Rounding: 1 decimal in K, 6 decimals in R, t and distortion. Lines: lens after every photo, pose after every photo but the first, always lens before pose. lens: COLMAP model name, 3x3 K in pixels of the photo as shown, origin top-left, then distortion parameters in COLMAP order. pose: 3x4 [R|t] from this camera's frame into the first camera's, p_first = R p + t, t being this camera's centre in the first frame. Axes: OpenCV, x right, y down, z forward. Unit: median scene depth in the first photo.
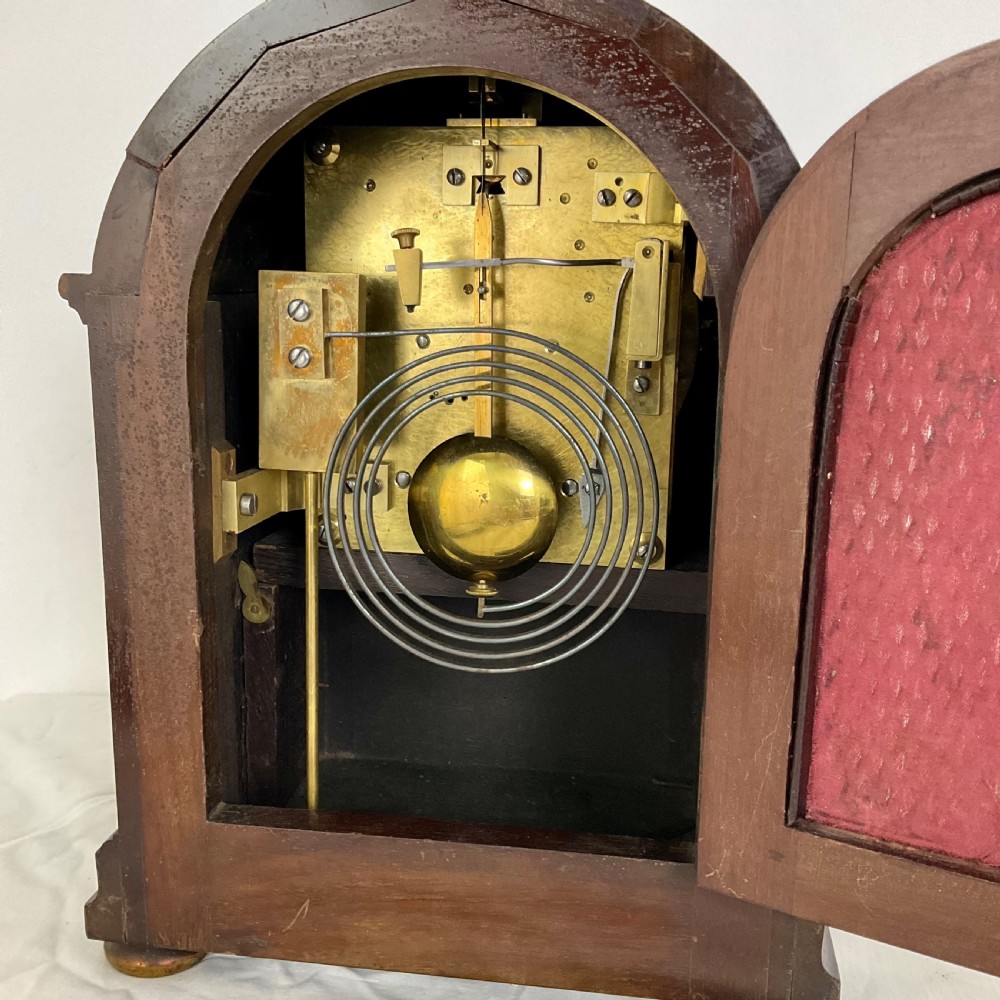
lens RADIAL K [[1108.4, 0, 500.0], [0, 1108.4, 500.0], [0, 0, 1]] dist [0.117145, -0.248739]
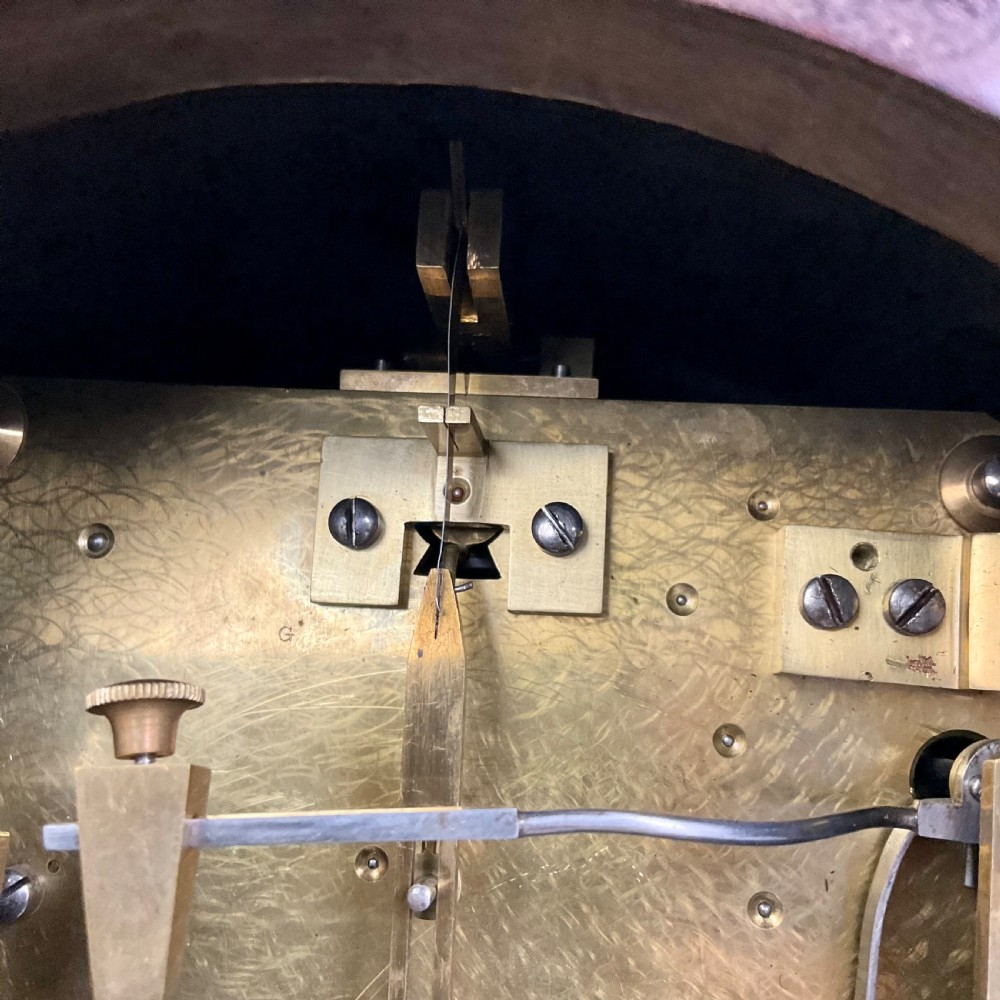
lens RADIAL K [[1108.4, 0, 500.0], [0, 1108.4, 500.0], [0, 0, 1]] dist [0.117145, -0.248739]
pose [[0.994418, 0.051638, 0.092015, -0.027690], [-0.015272, 0.933321, -0.358718, -0.177280], [-0.104403, 0.355311, 0.928899, 0.684673]]
